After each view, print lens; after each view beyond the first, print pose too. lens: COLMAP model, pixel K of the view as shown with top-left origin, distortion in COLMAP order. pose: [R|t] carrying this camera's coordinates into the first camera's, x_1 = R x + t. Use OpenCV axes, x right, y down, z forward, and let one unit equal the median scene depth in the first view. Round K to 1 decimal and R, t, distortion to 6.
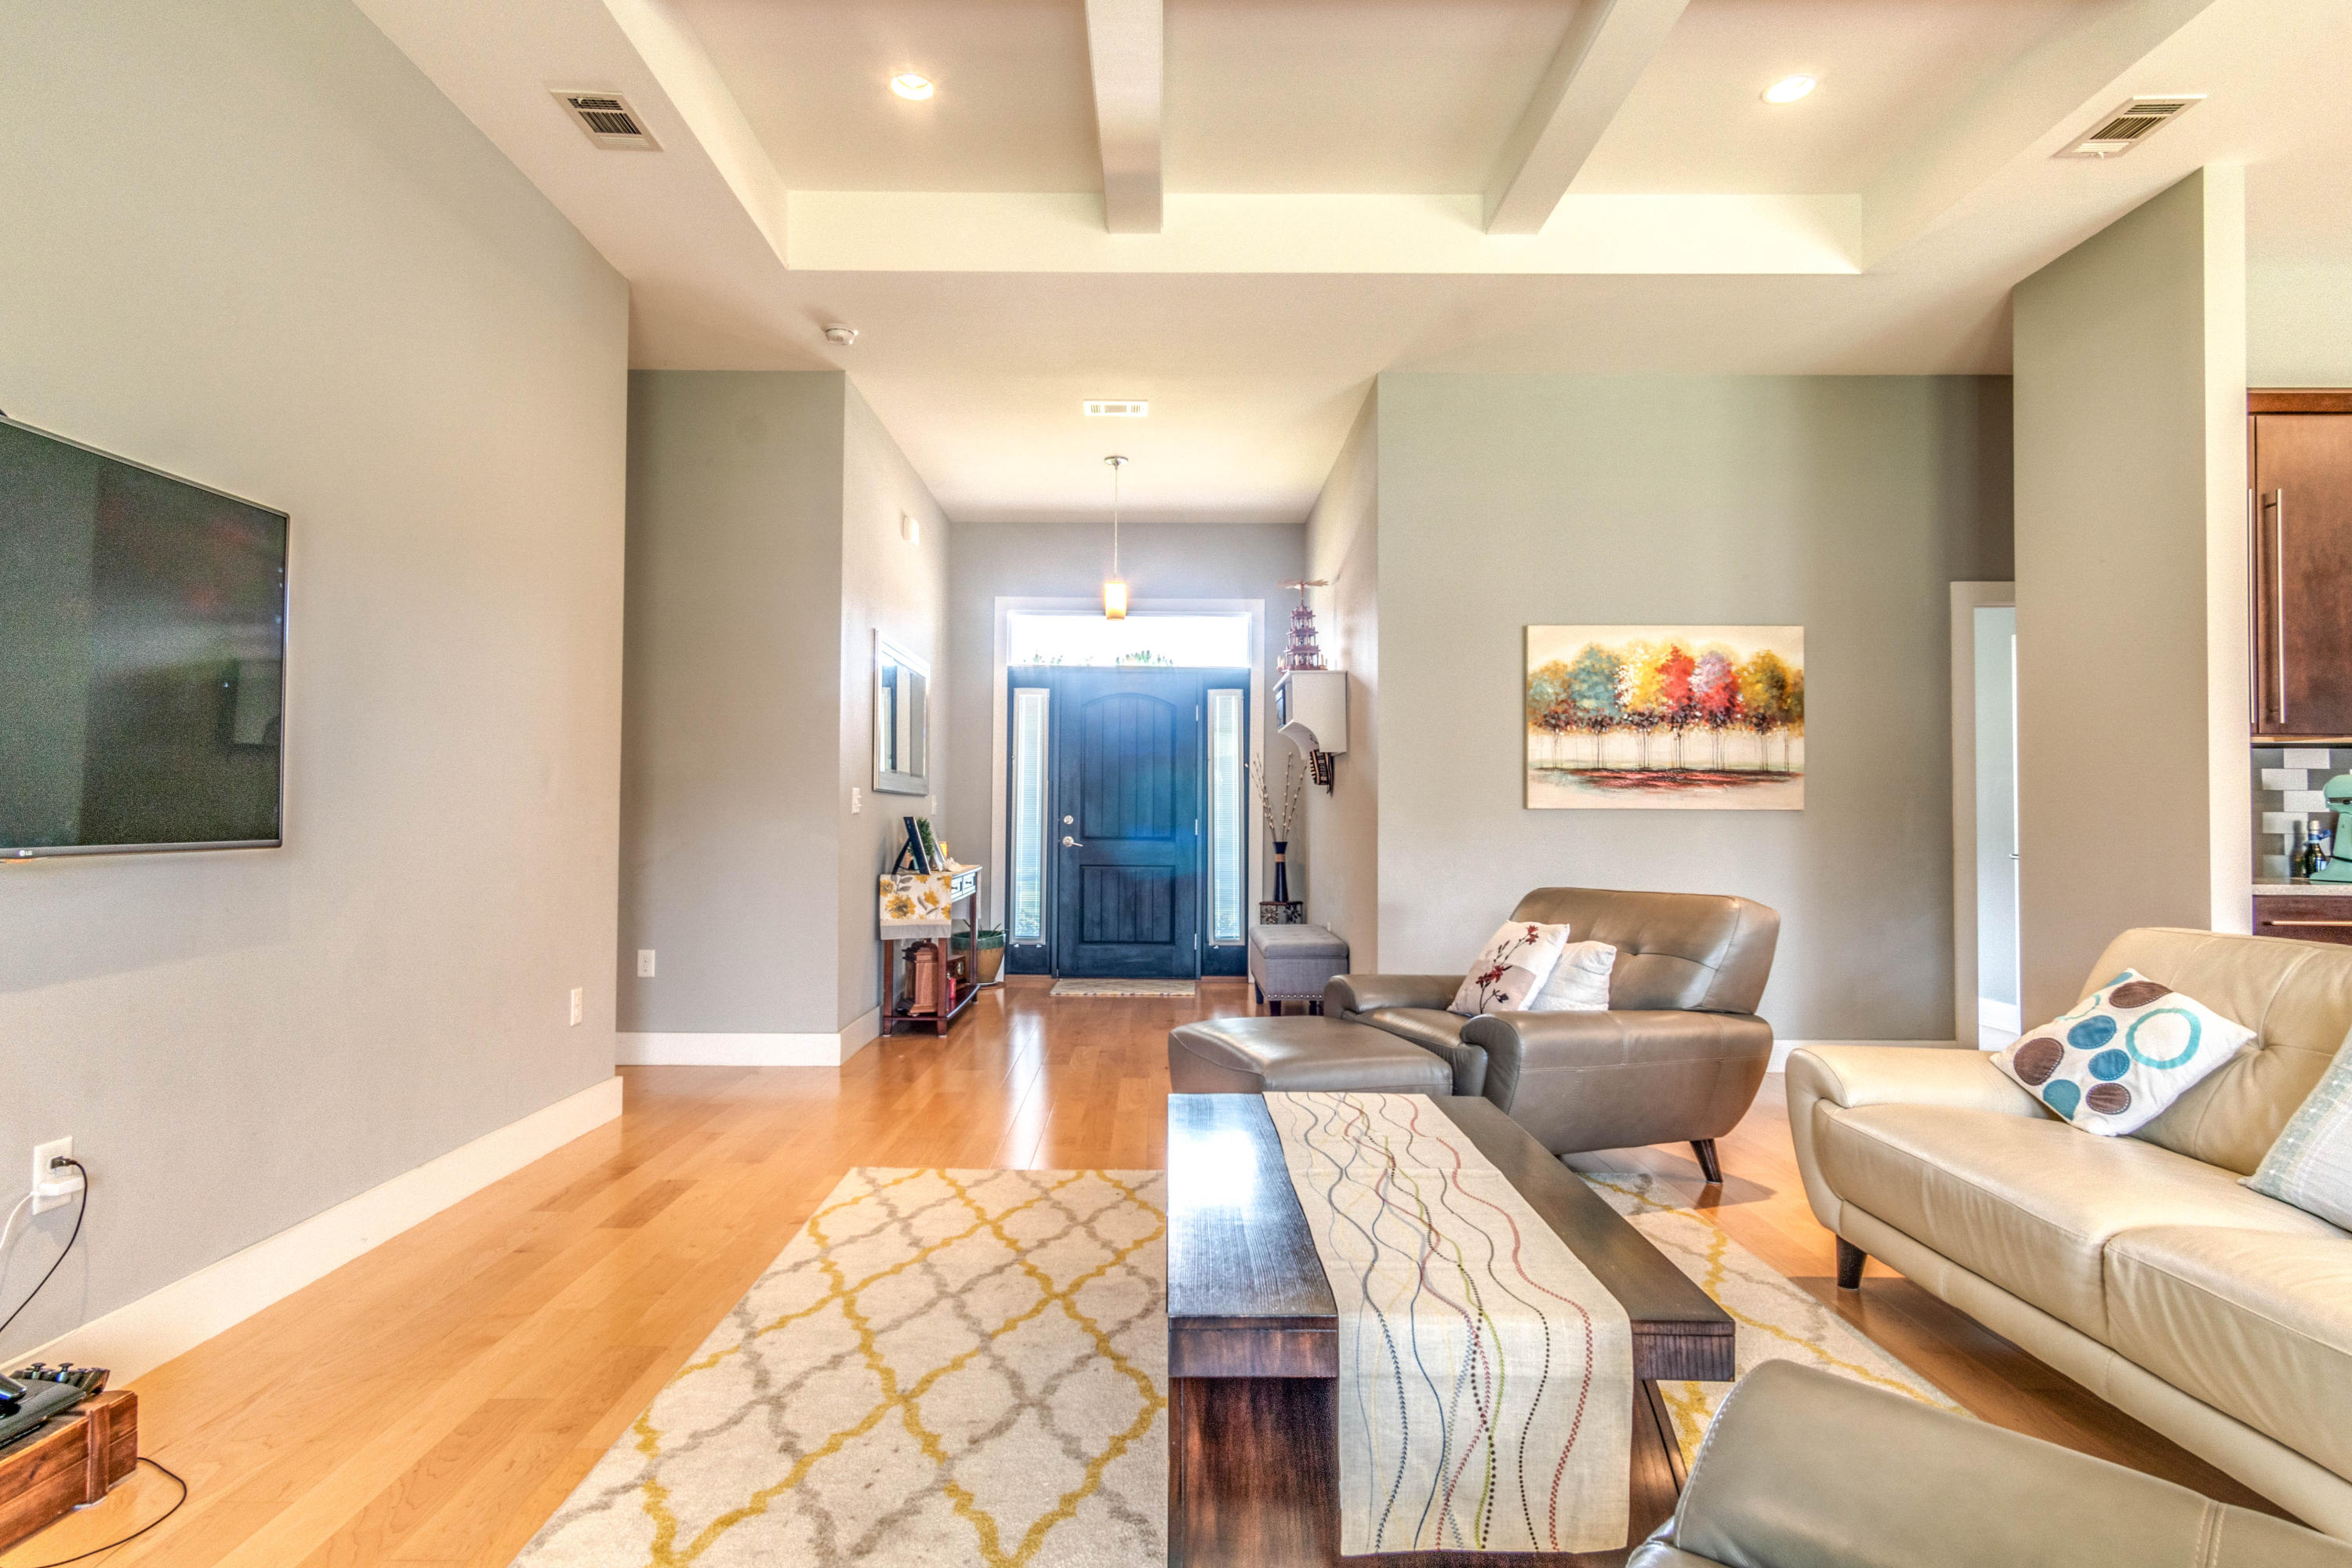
lens RADIAL K [[1278.4, 0, 1166.6], [0, 1278.4, 790.5], [0, 0, 1]] dist [0.001114, 0.005012]
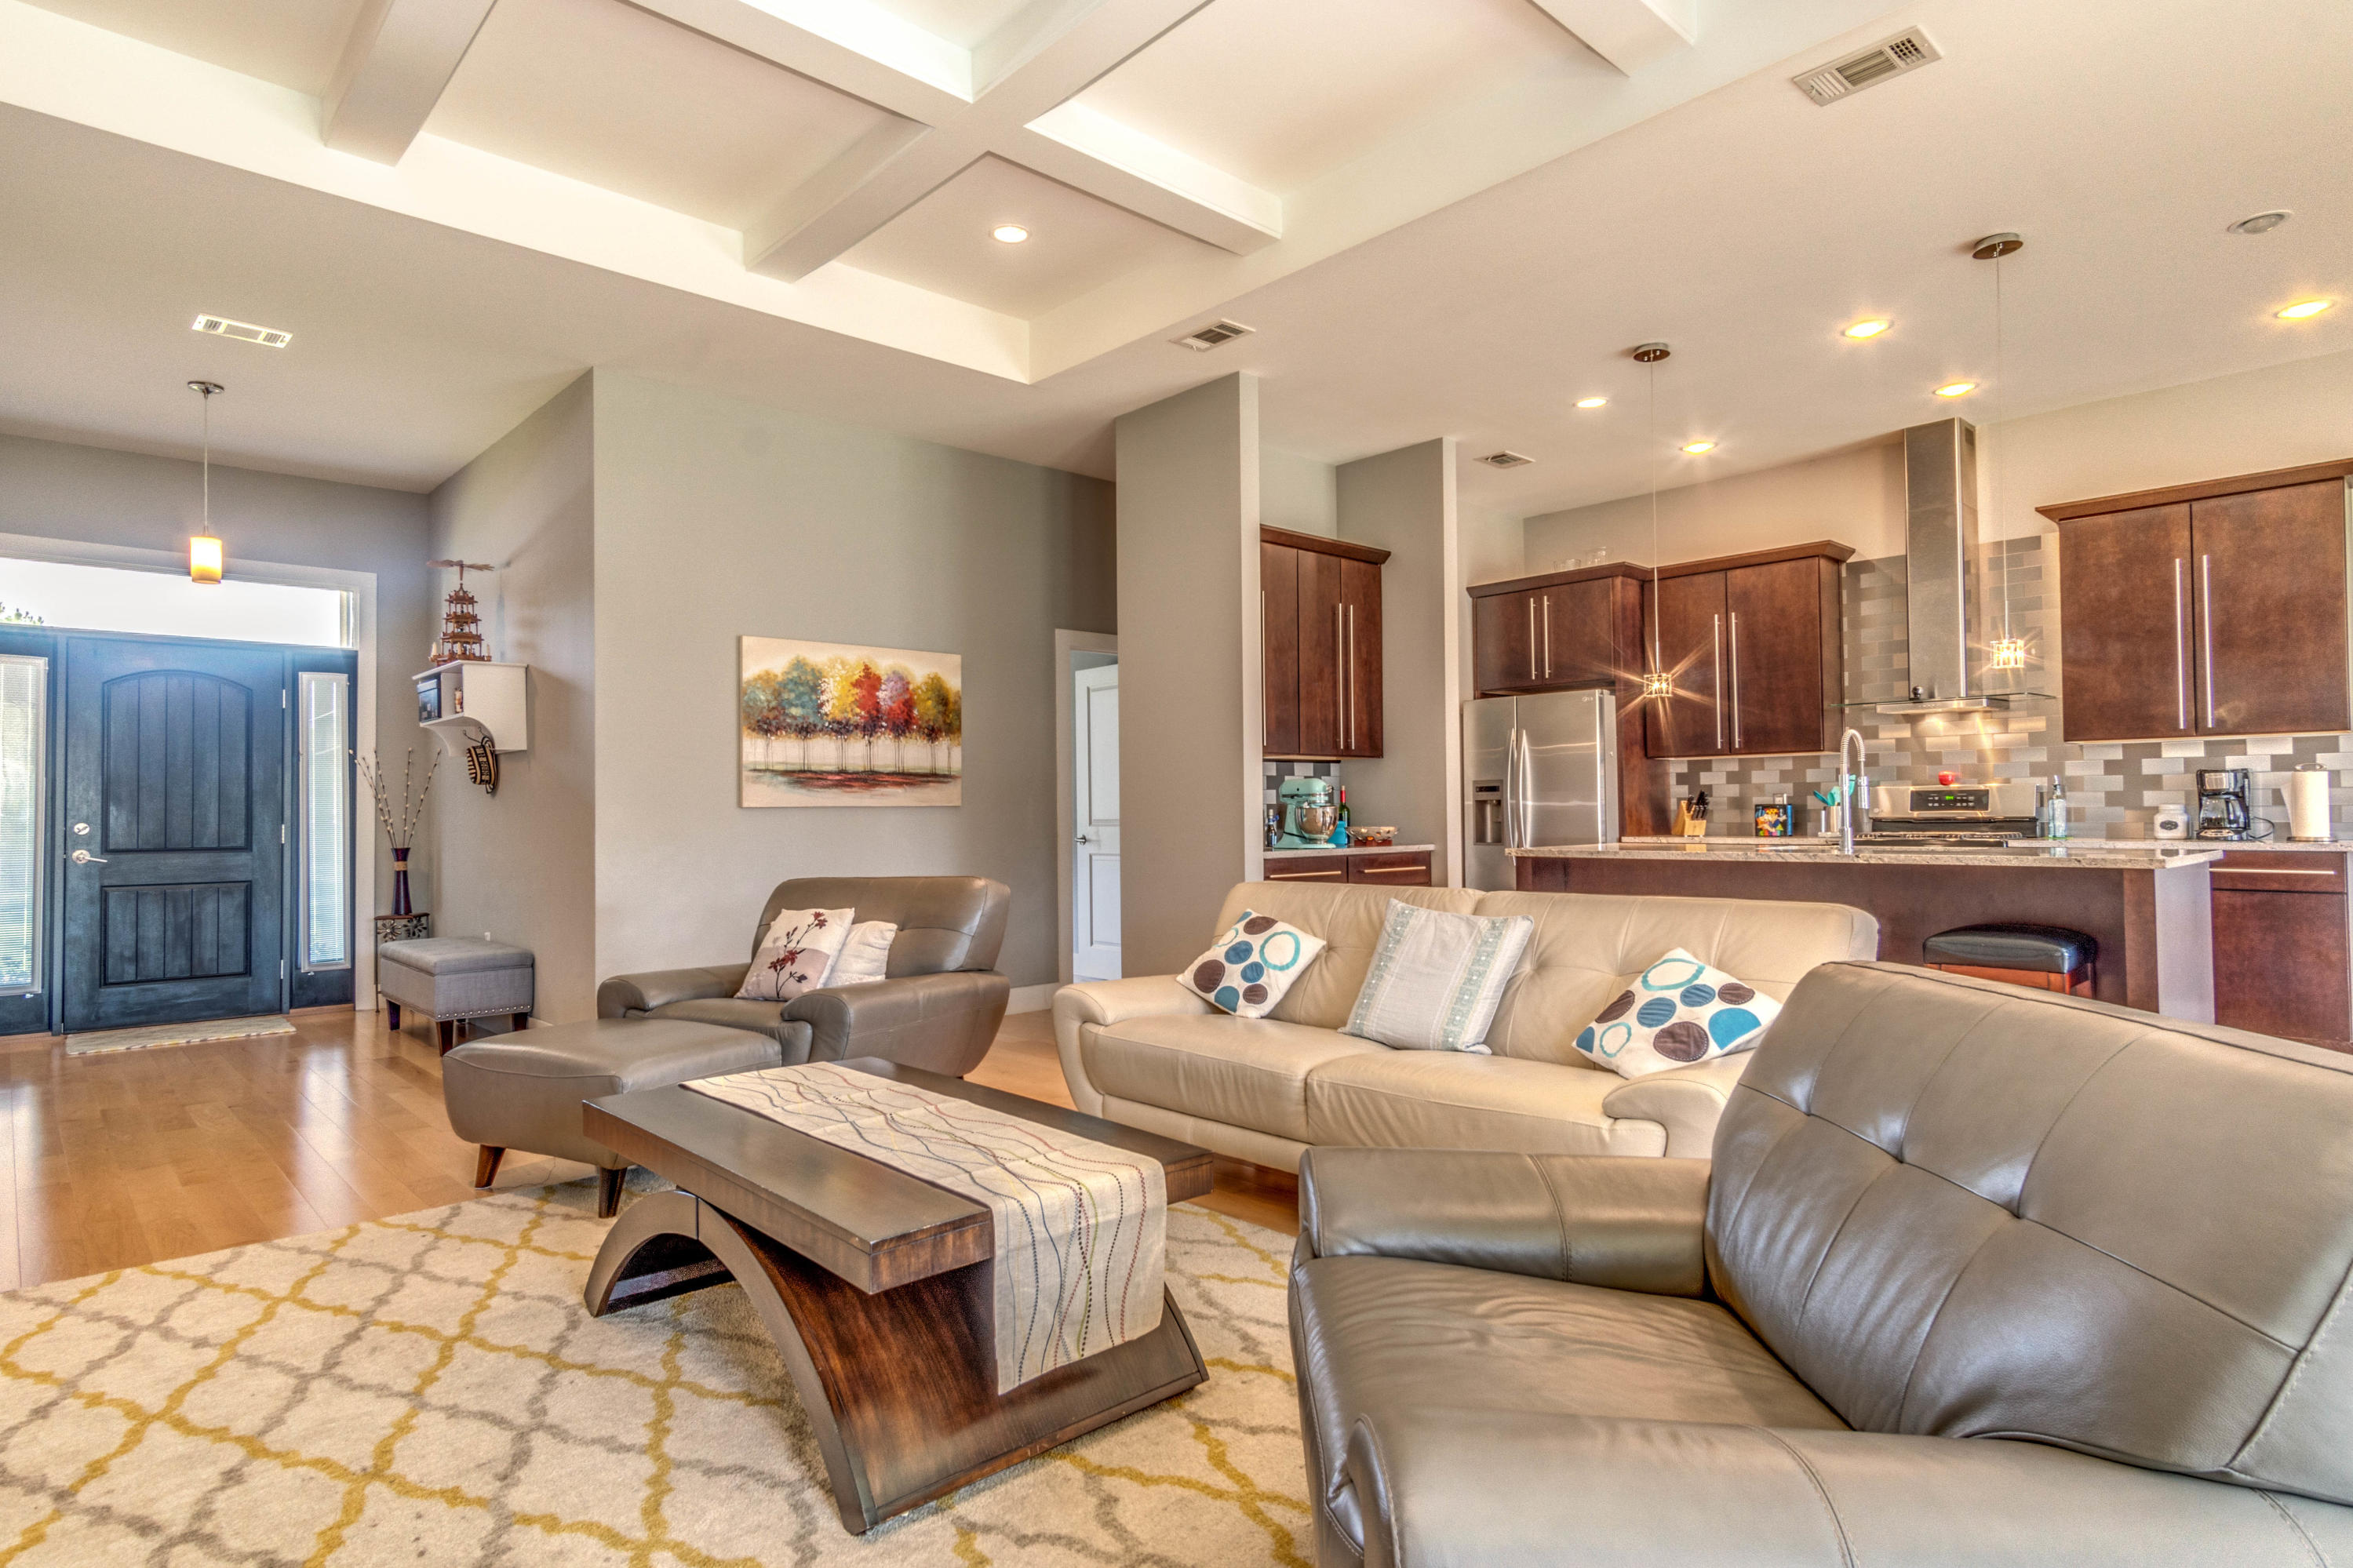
lens RADIAL K [[1253.7, 0, 1164.2], [0, 1253.7, 793.4], [0, 0, 1]] dist [-0.000659, 0.005489]
pose [[0.735038, -0.003303, 0.678018, -0.240470], [0.000892, 0.999992, 0.003905, -0.001752], [-0.678025, -0.002266, 0.735035, -0.010091]]
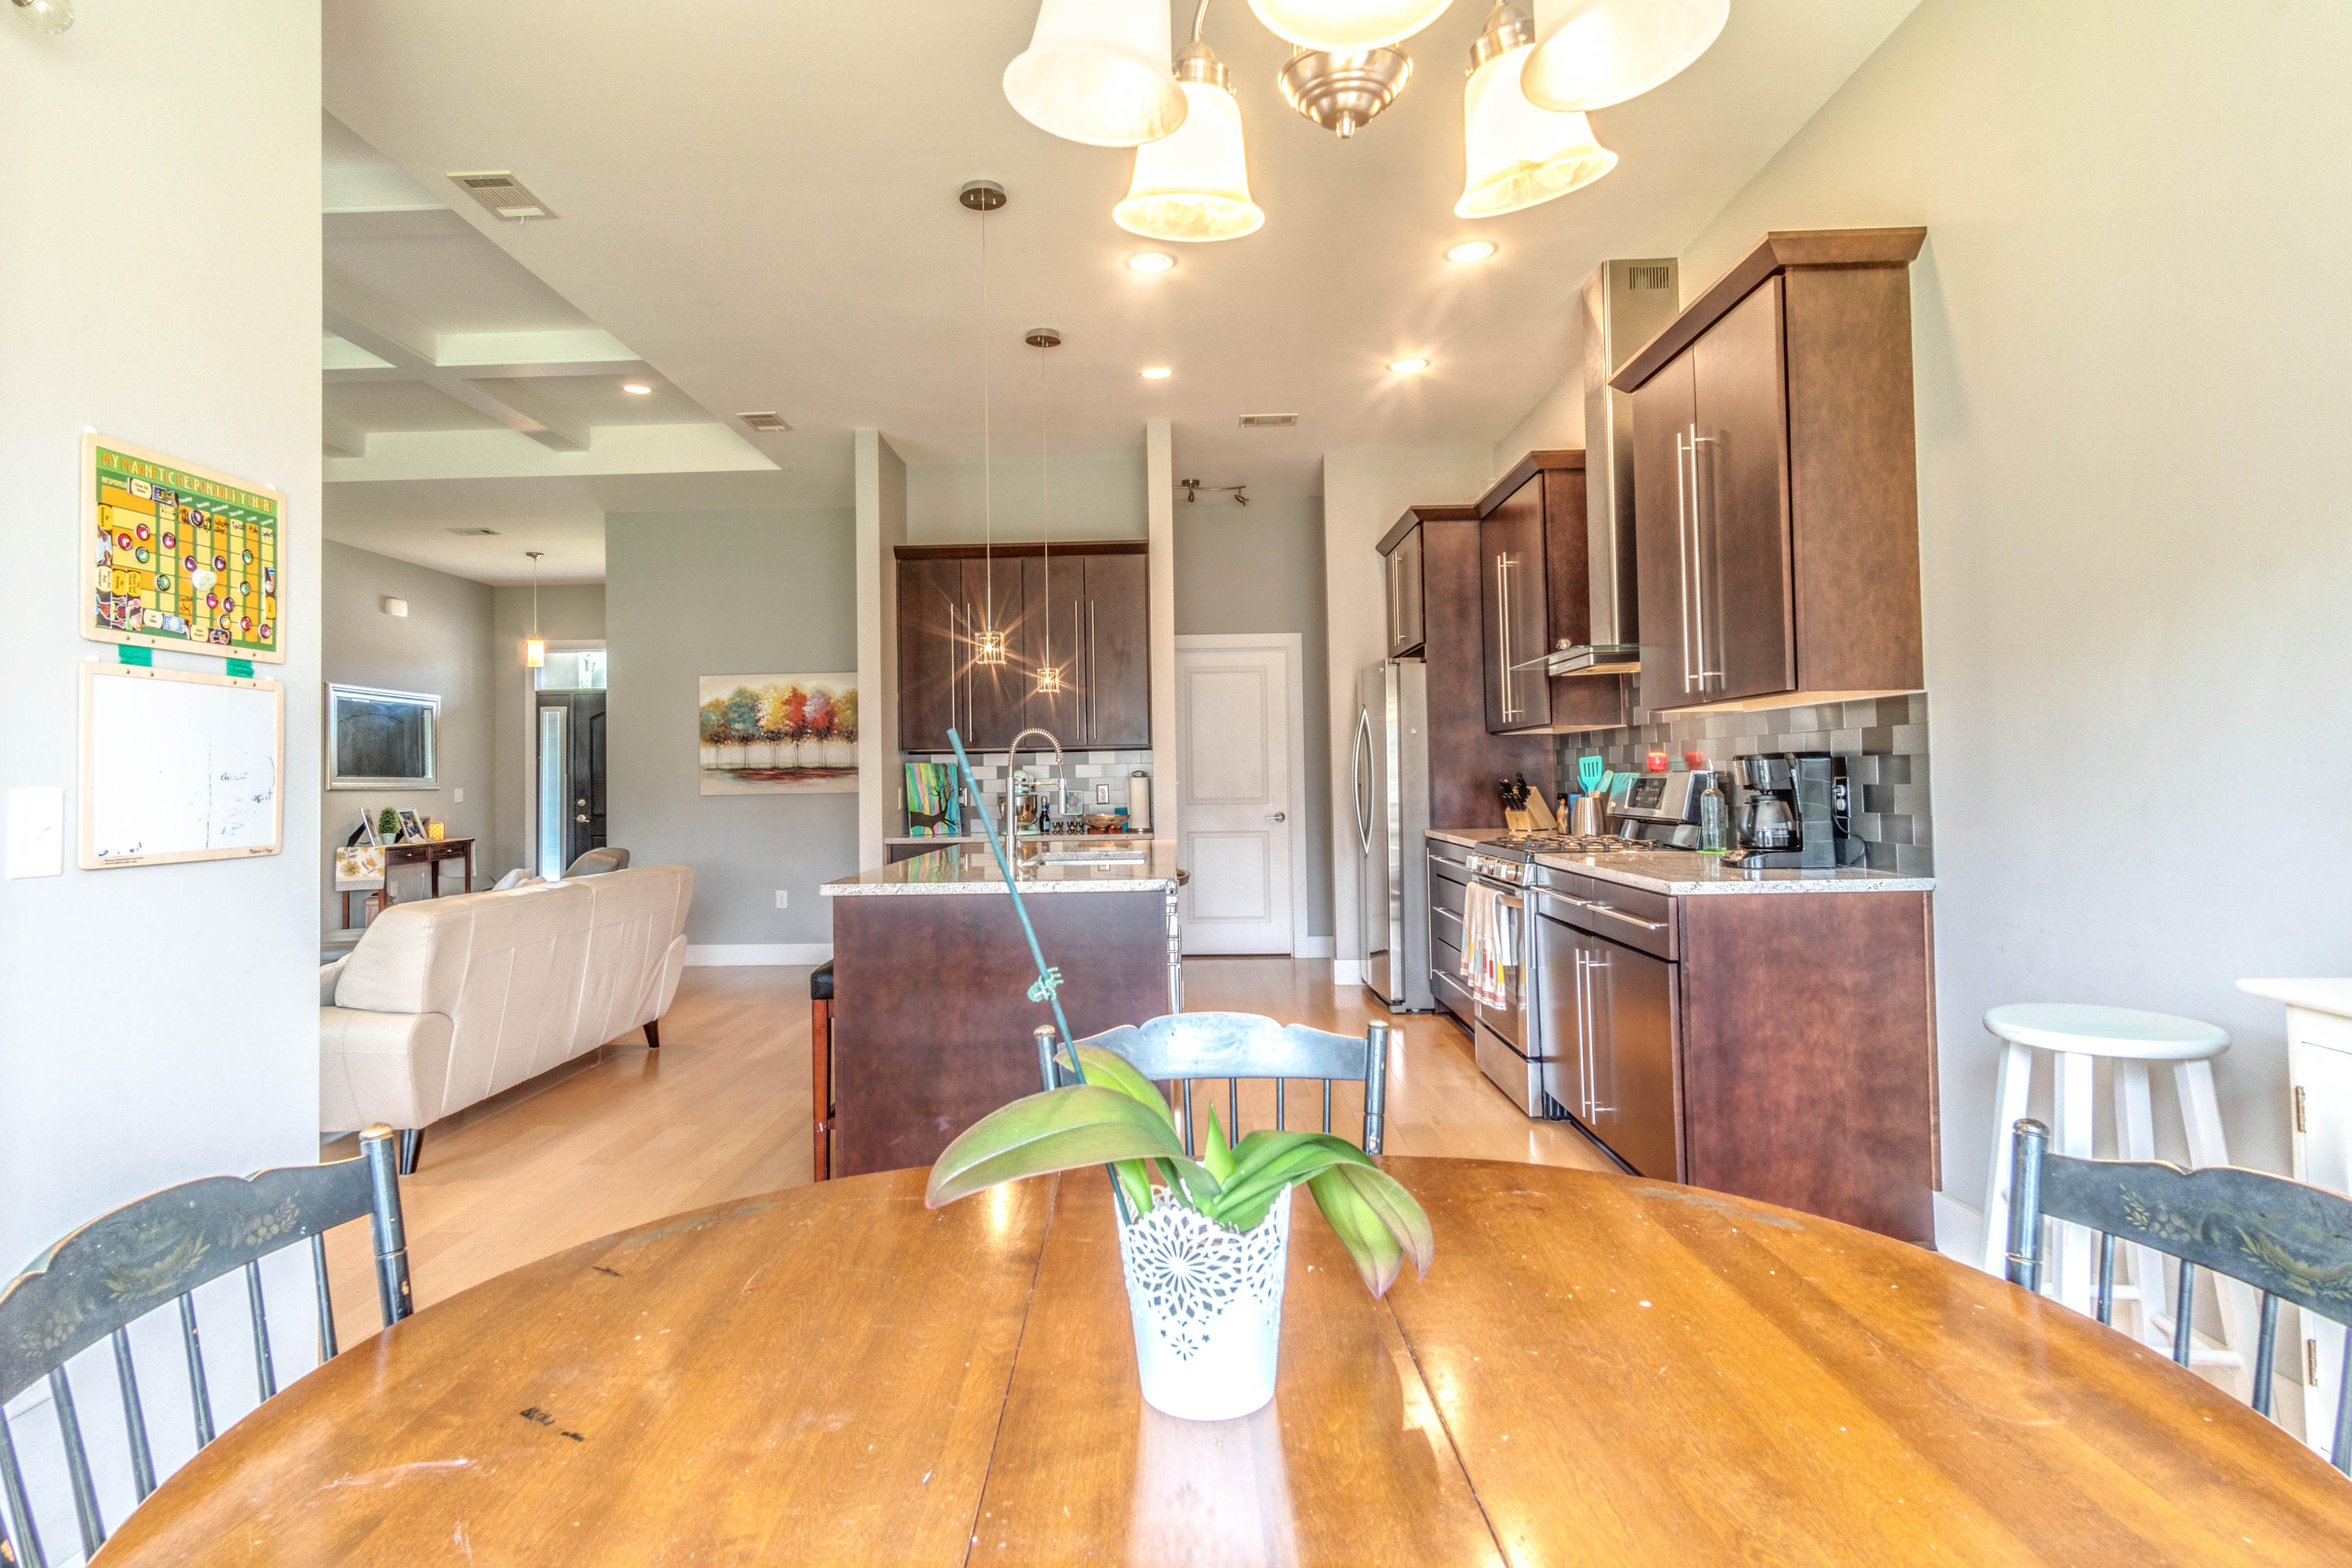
lens RADIAL K [[1209.8, 0, 1183.0], [0, 1209.8, 738.6], [0, 0, 1]] dist [-0.000941, 0.000767]
pose [[0.999740, -0.022727, -0.001835, 1.238497], [0.022703, 0.999671, -0.011950, -0.033427], [0.002106, 0.011905, 0.999927, -0.644484]]
